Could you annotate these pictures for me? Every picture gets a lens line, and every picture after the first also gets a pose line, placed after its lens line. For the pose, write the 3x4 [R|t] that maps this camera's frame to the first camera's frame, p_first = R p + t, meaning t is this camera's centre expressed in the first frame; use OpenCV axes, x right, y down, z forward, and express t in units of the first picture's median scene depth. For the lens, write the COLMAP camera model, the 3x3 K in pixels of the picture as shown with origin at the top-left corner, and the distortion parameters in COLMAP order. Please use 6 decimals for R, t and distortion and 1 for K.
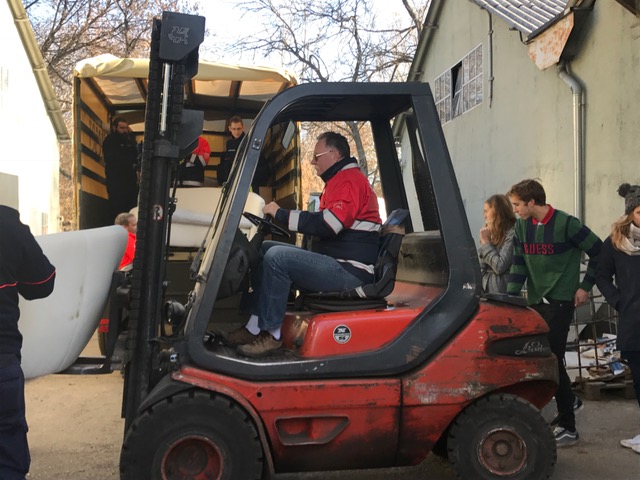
lens RADIAL K [[889.6, 0, 319.3], [0, 889.6, 240.4], [0, 0, 1]] dist [0.040123, 0.000000]
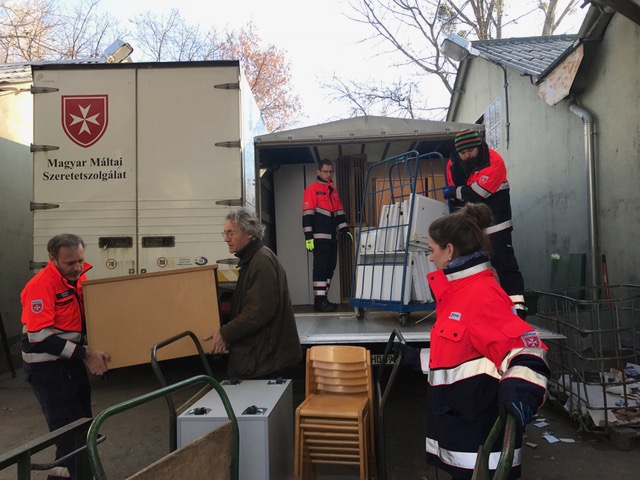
lens RADIAL K [[518.4, 0, 322.5], [0, 518.4, 236.4], [0, 0, 1]] dist [0.052381, -0.005168]
pose [[0.982567, -0.021125, -0.184702, 0.092533], [0.014332, 0.999174, -0.038038, -0.013602], [0.185353, 0.034728, 0.982058, 0.338440]]
